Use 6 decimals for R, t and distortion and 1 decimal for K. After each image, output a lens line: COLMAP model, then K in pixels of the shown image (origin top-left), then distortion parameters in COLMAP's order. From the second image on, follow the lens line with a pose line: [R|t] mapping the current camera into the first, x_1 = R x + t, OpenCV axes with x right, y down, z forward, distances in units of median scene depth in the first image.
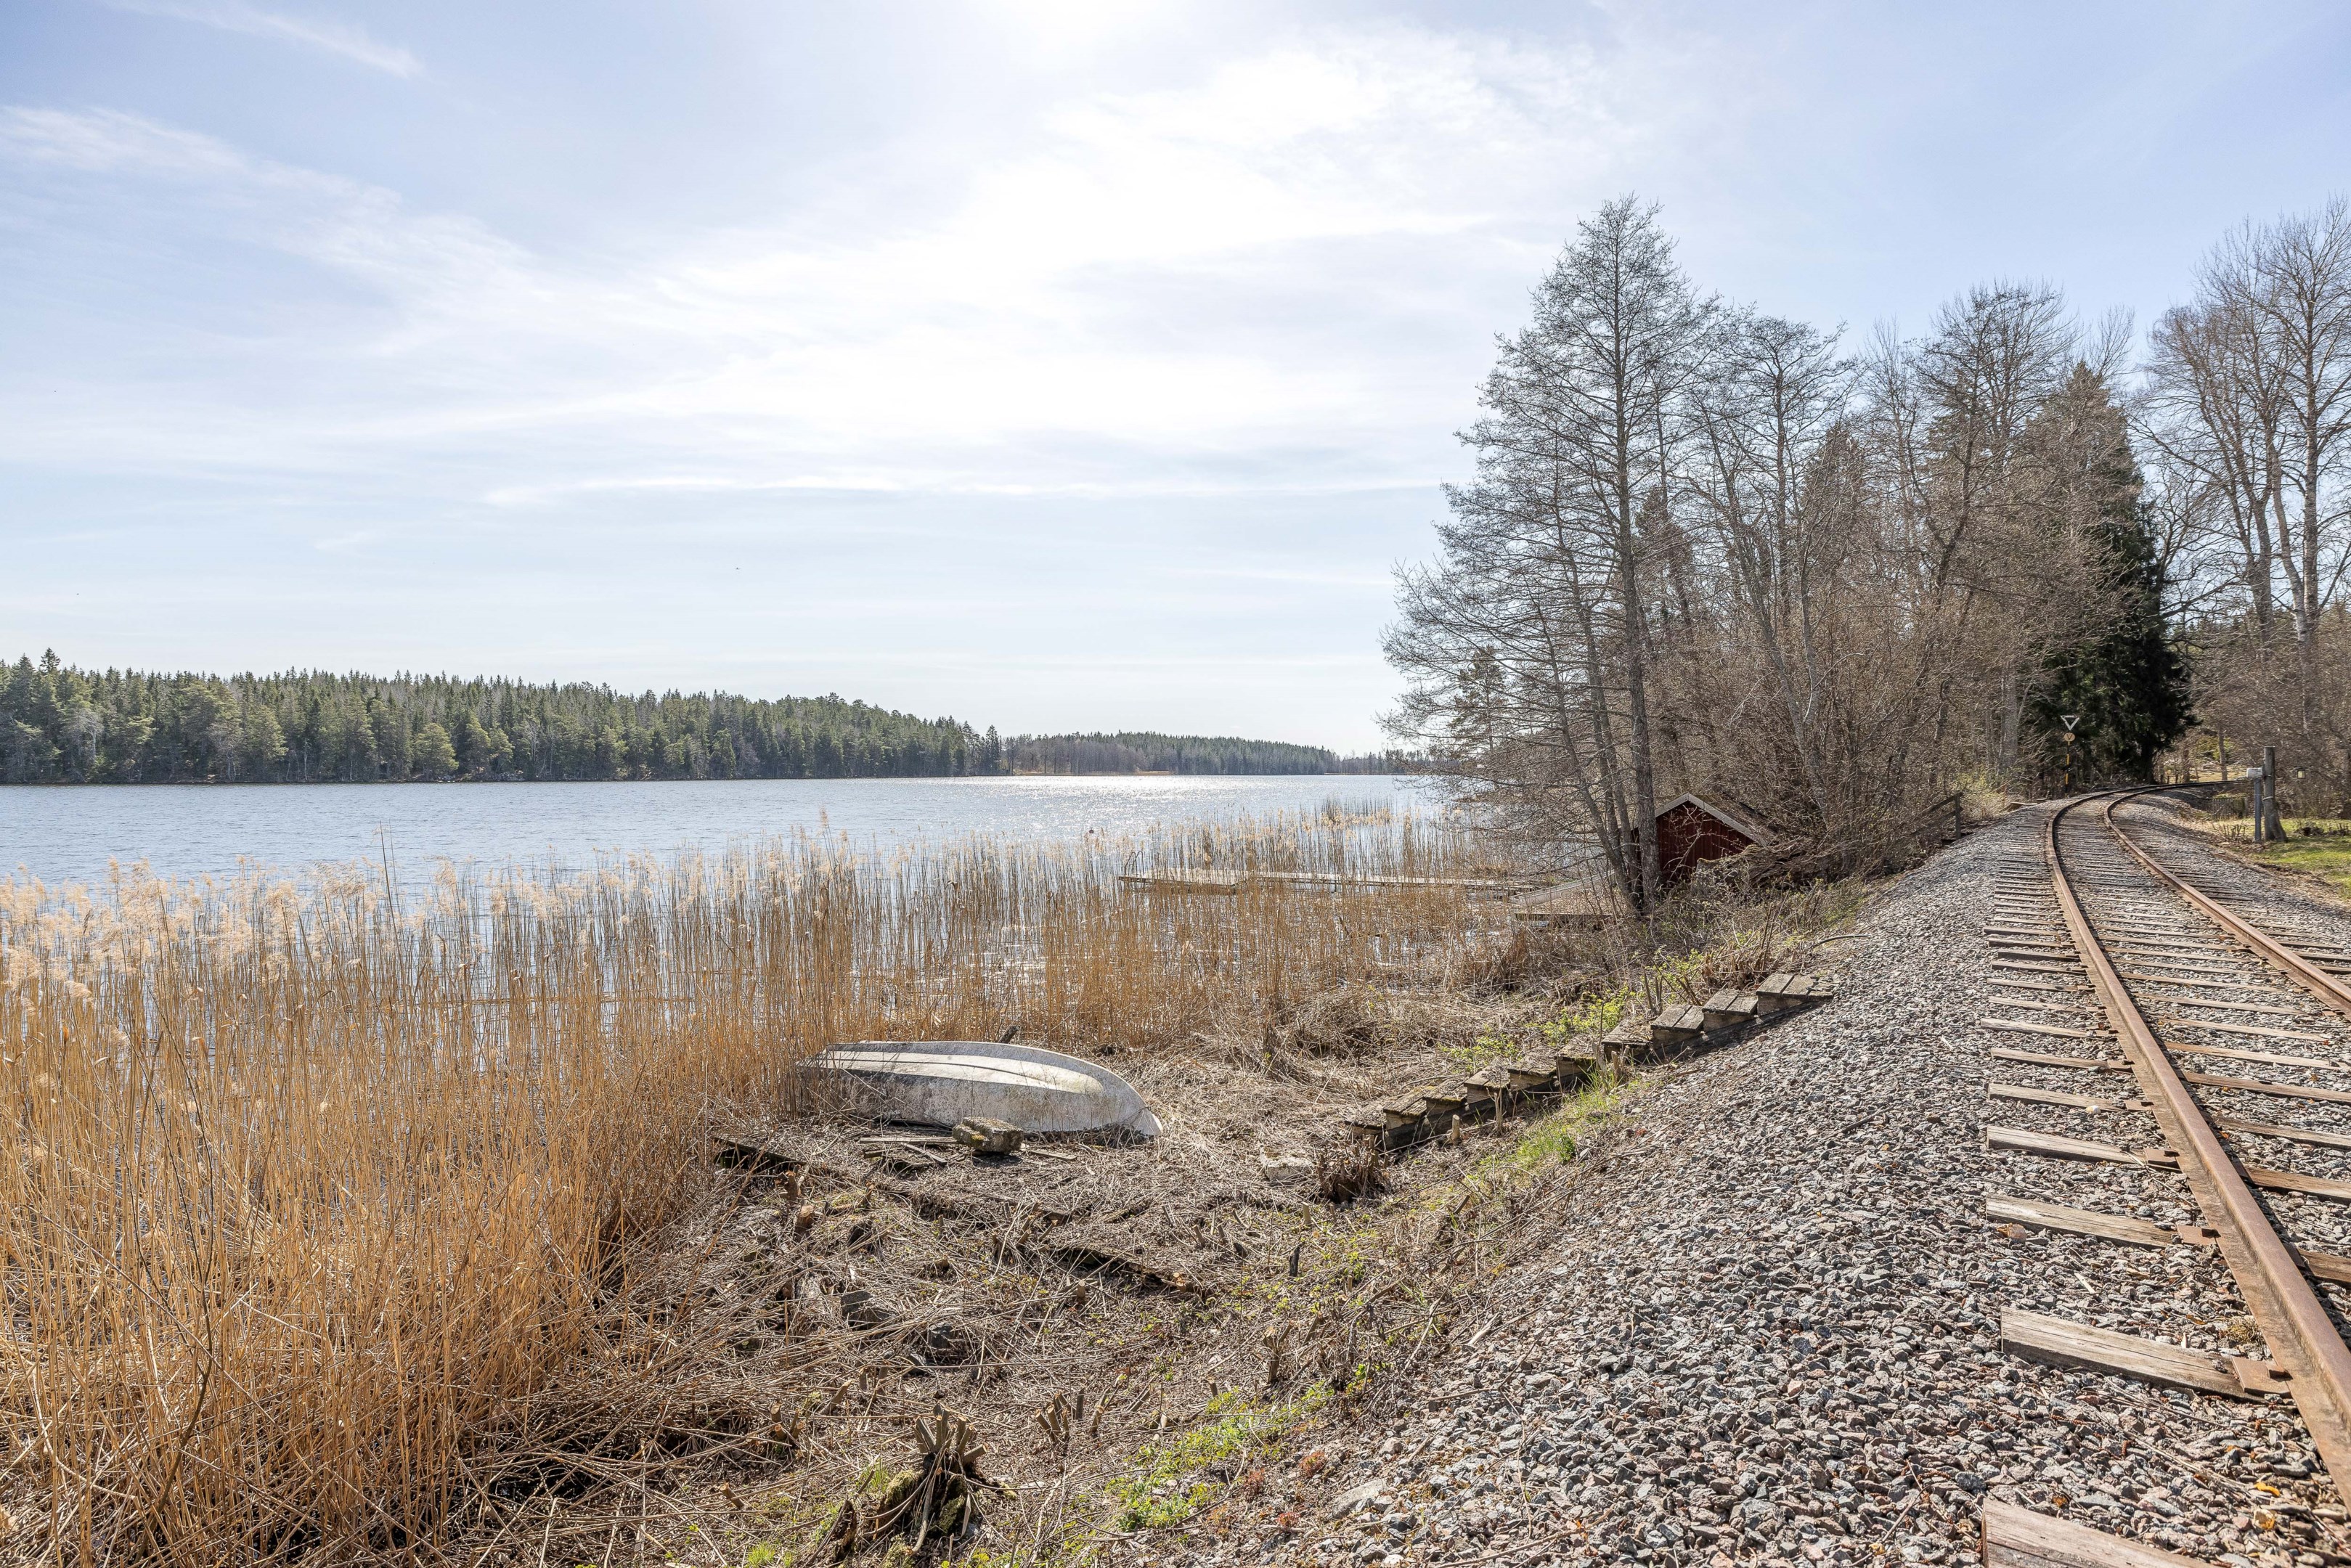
lens RADIAL K [[1216.1, 0, 1177.1], [0, 1216.1, 778.4], [0, 0, 1]] dist [-0.002340, 0.000399]
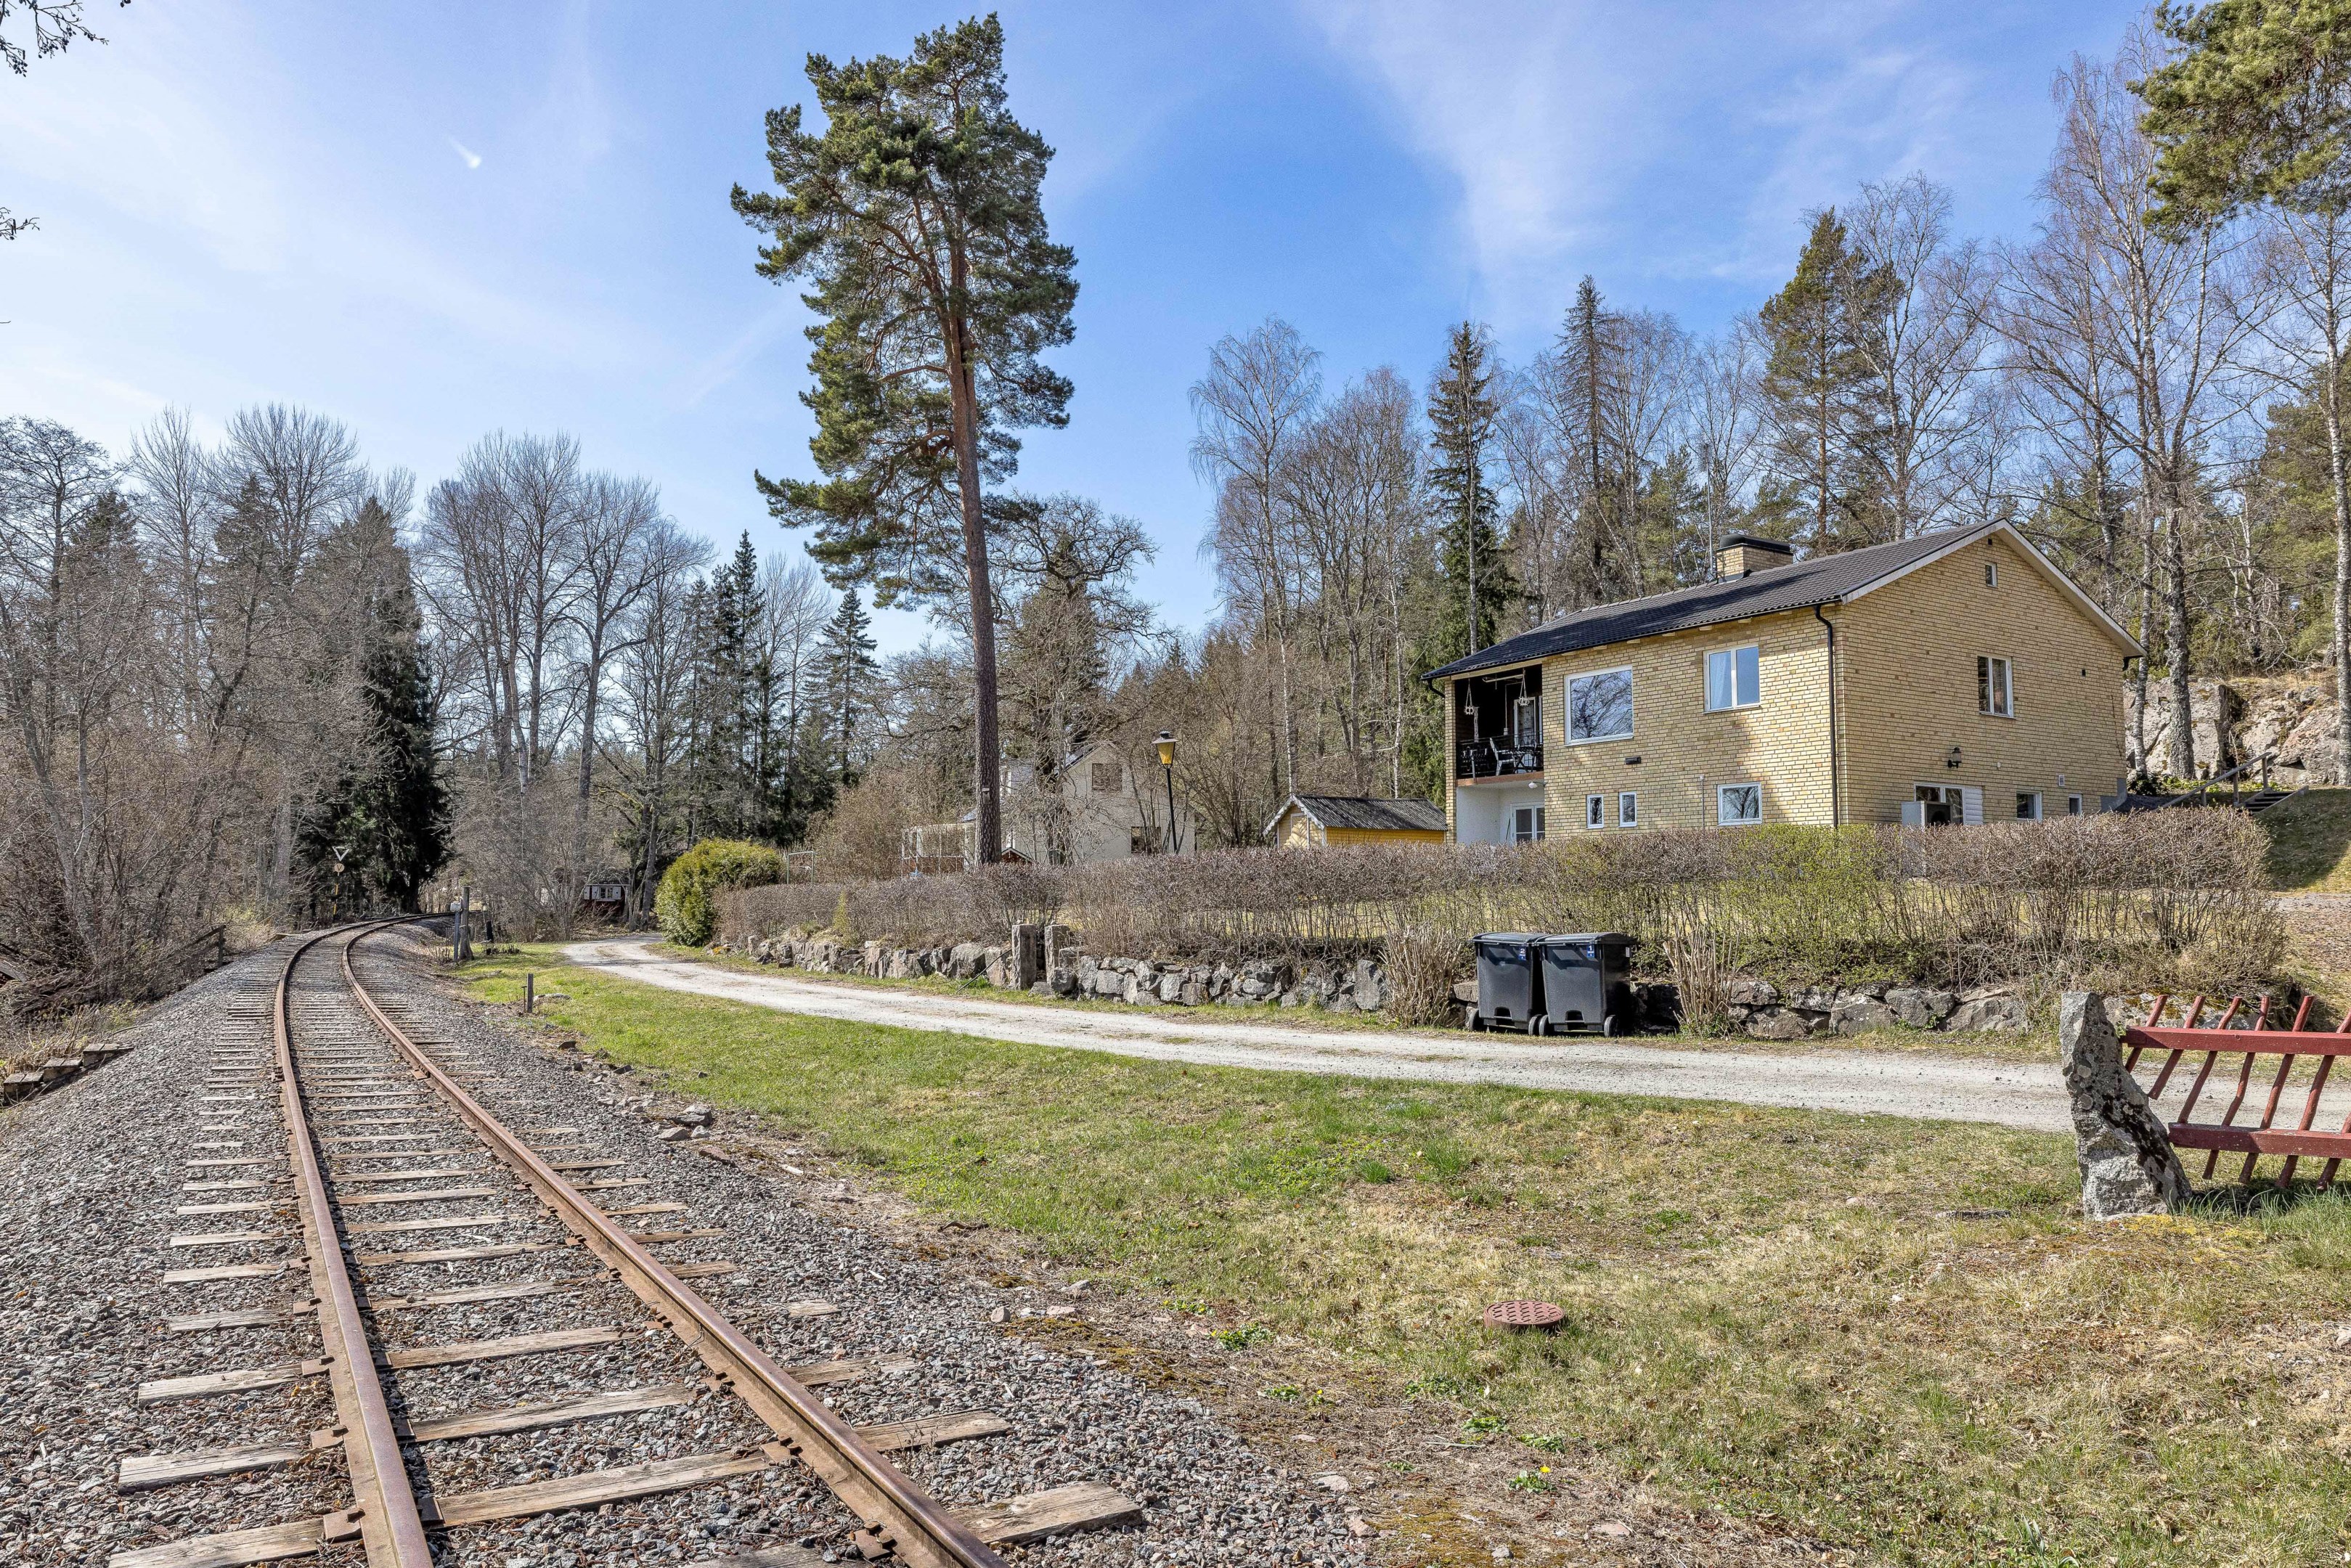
lens RADIAL K [[1460.4, 0, 1177.9], [0, 1460.4, 781.6], [0, 0, 1]] dist [-0.004979, 0.000579]
pose [[0.412135, 0.078736, 0.907714, -0.097215], [-0.001219, 0.996306, -0.085867, -0.002600], [-0.911122, 0.034282, 0.410709, -0.155776]]
